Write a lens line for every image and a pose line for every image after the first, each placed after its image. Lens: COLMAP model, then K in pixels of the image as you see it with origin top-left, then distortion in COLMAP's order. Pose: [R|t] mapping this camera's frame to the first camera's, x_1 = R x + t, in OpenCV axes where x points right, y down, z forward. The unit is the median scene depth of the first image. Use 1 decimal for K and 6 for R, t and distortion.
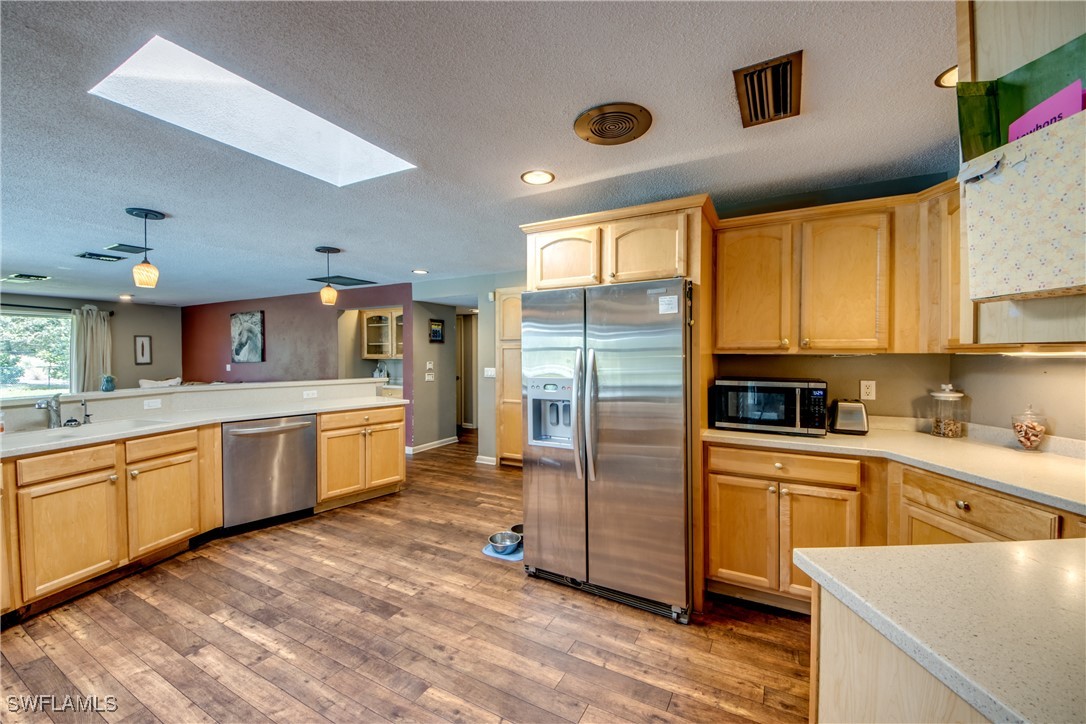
lens RADIAL K [[416.9, 0, 542.4], [0, 416.9, 364.0], [0, 0, 1]] dist [0.036017, -0.022039]
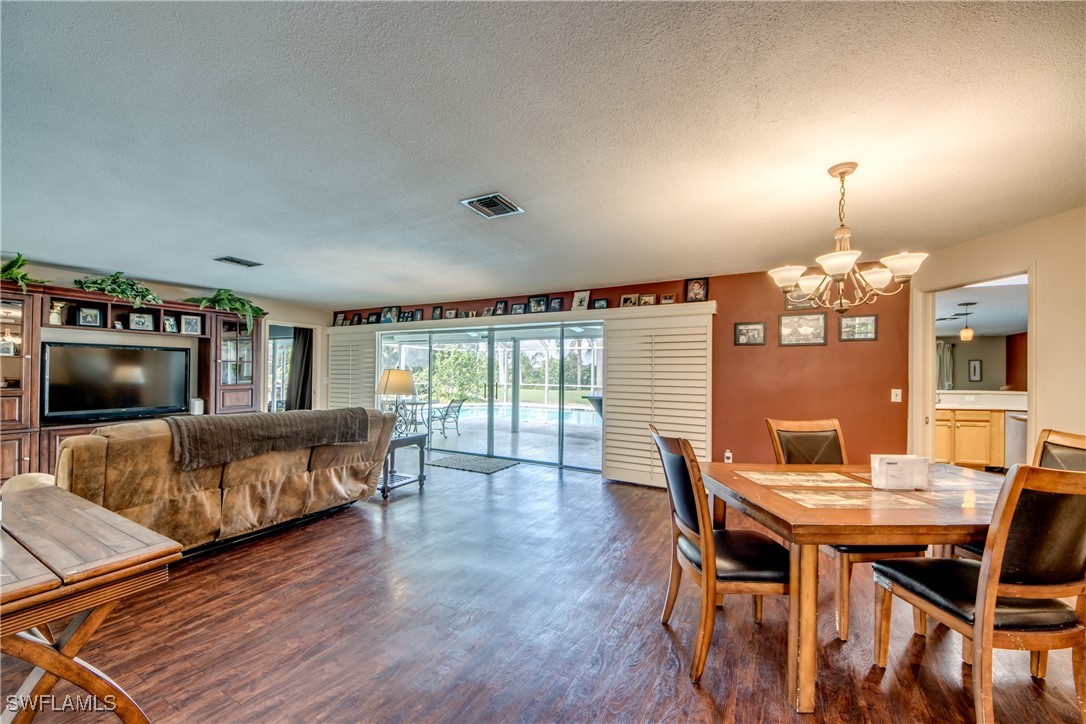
lens RADIAL K [[416.9, 0, 542.4], [0, 416.9, 364.0], [0, 0, 1]] dist [0.036017, -0.022039]
pose [[0.001473, -0.009805, -0.999951, 1.378879], [-0.035520, 0.999320, -0.009851, 0.030791], [0.999368, 0.035533, 0.001123, -1.317181]]
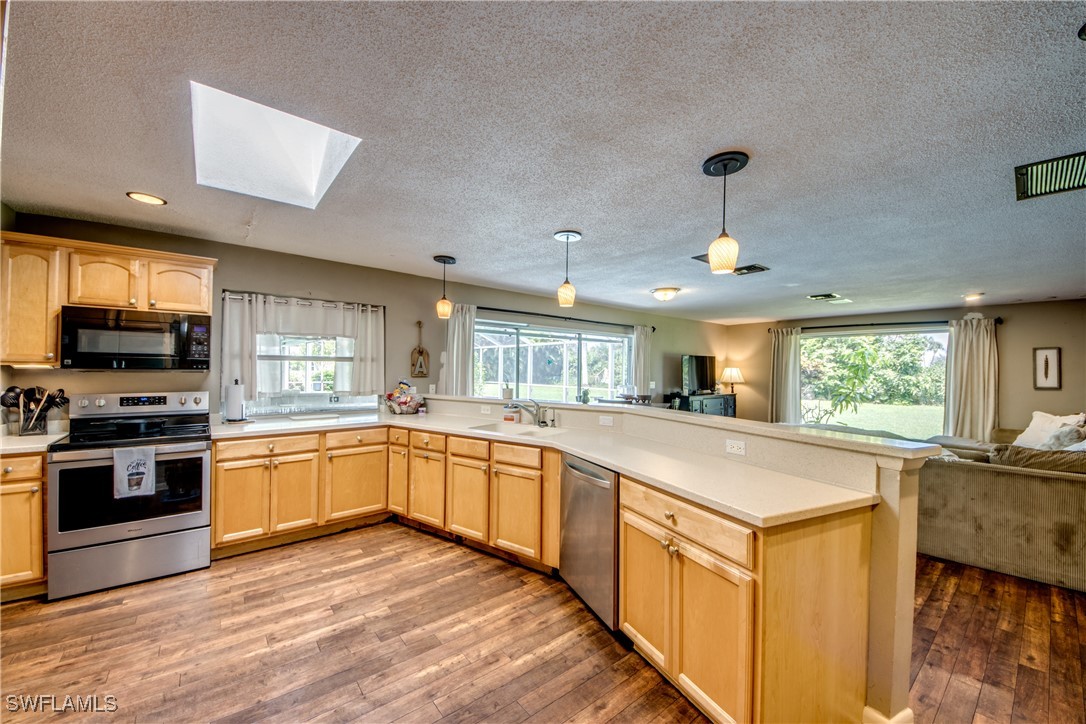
lens RADIAL K [[416.9, 0, 542.4], [0, 416.9, 364.0], [0, 0, 1]] dist [0.036017, -0.022039]
pose [[-0.383770, 0.002119, -0.923426, 0.106515], [-0.024034, 0.999636, 0.012282, -0.086793], [0.923116, 0.026907, -0.383580, 1.515673]]
